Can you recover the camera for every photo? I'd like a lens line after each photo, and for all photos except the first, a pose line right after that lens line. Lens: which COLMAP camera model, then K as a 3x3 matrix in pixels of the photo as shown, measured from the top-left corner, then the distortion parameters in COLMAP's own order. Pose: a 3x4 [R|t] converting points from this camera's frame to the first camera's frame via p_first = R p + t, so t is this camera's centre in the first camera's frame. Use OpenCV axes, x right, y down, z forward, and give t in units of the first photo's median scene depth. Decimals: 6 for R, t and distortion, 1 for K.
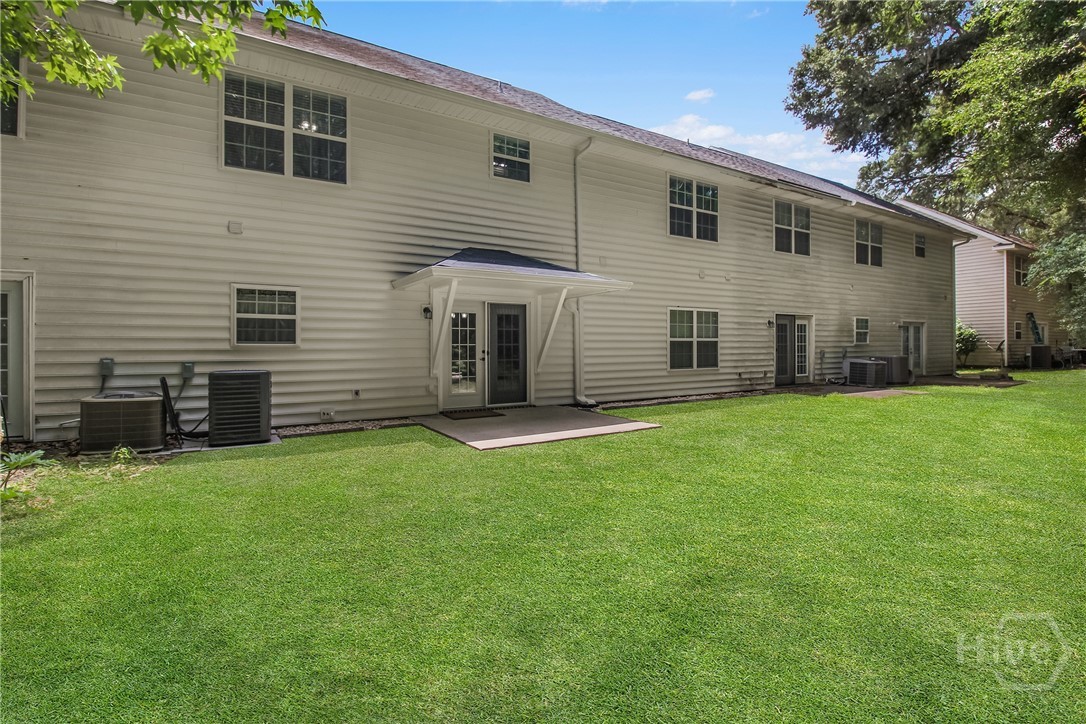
lens RADIAL K [[520.7, 0, 553.4], [0, 520.7, 346.0], [0, 0, 1]] dist [0.000264, -0.018752]
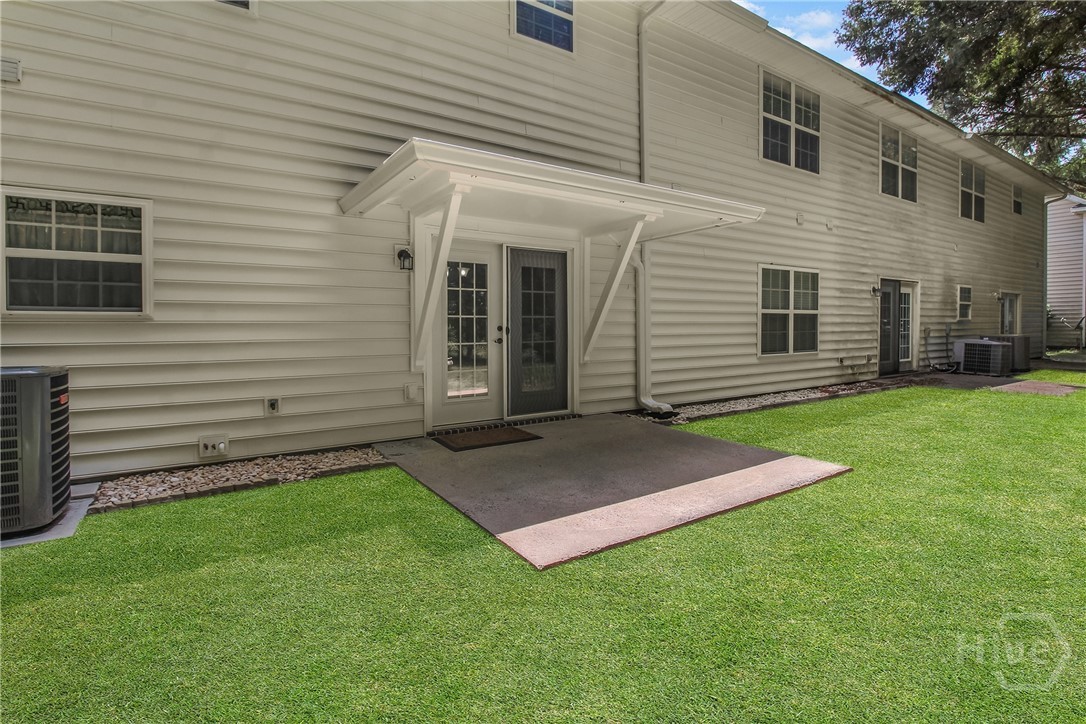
lens RADIAL K [[515.9, 0, 544.1], [0, 515.9, 334.5], [0, 0, 1]] dist [0.002563, -0.017763]
pose [[0.999943, 0.001141, 0.010575, -0.071344], [-0.001362, 0.999780, 0.020924, 0.004437], [-0.010549, -0.020937, 0.999725, 0.321745]]
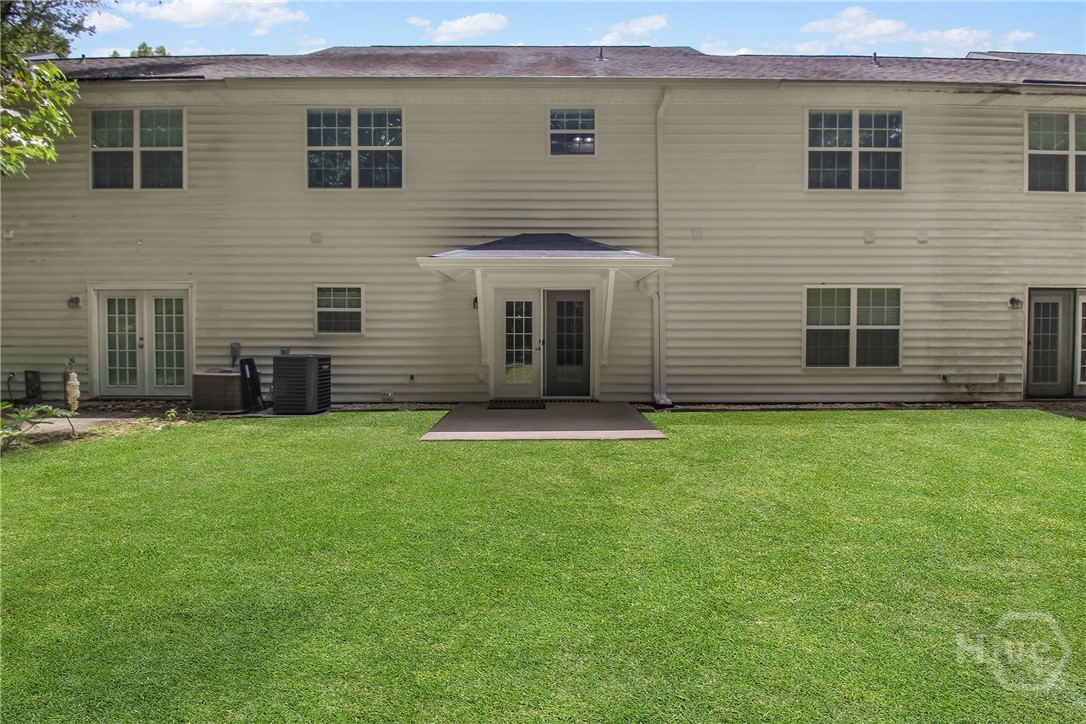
lens RADIAL K [[520.7, 0, 553.4], [0, 520.7, 346.0], [0, 0, 1]] dist [0.000264, -0.018752]
pose [[0.844405, 0.016619, -0.535447, 0.320586], [-0.003246, 0.999659, 0.025908, -0.003900], [0.535696, -0.020139, 0.844171, 0.159216]]
